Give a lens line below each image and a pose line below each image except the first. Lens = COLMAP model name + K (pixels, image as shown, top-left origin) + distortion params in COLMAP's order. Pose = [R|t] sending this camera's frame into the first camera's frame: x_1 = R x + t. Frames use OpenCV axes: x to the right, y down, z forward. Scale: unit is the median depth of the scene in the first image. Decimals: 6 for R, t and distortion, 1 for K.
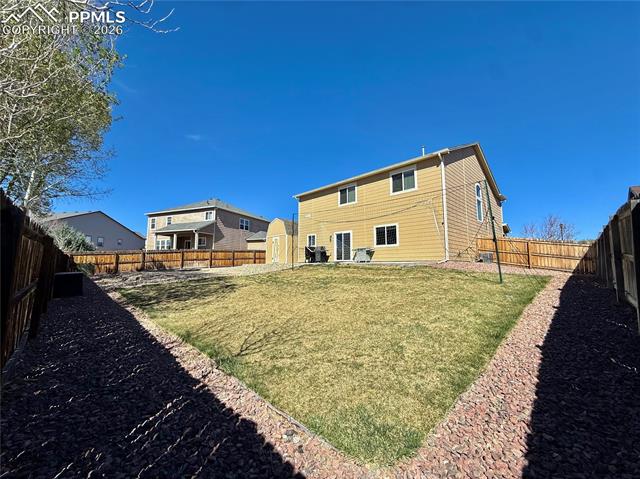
lens RADIAL K [[255.1, 0, 317.2], [0, 255.1, 238.9], [0, 0, 1]] dist [-0.001316, 0.000067]
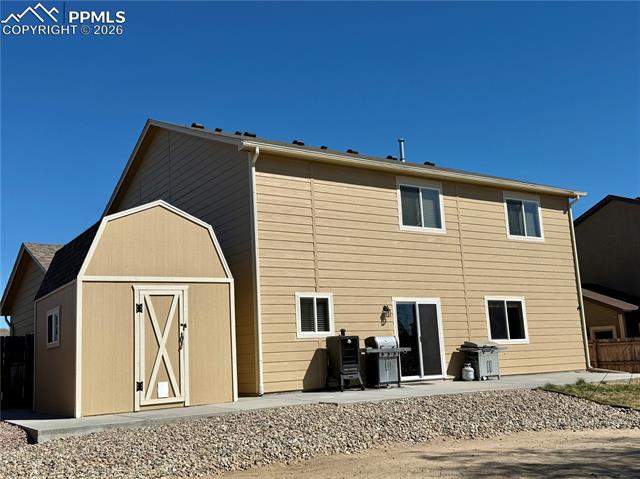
lens RADIAL K [[667.4, 0, 320.0], [0, 667.4, 239.5], [0, 0, 1]] dist [0.210051, -0.507918]
pose [[0.174733, 0.170900, 0.969671, -0.898317], [-0.048726, 0.985116, -0.164841, 0.055630], [-0.983409, -0.018445, 0.180460, 0.966466]]
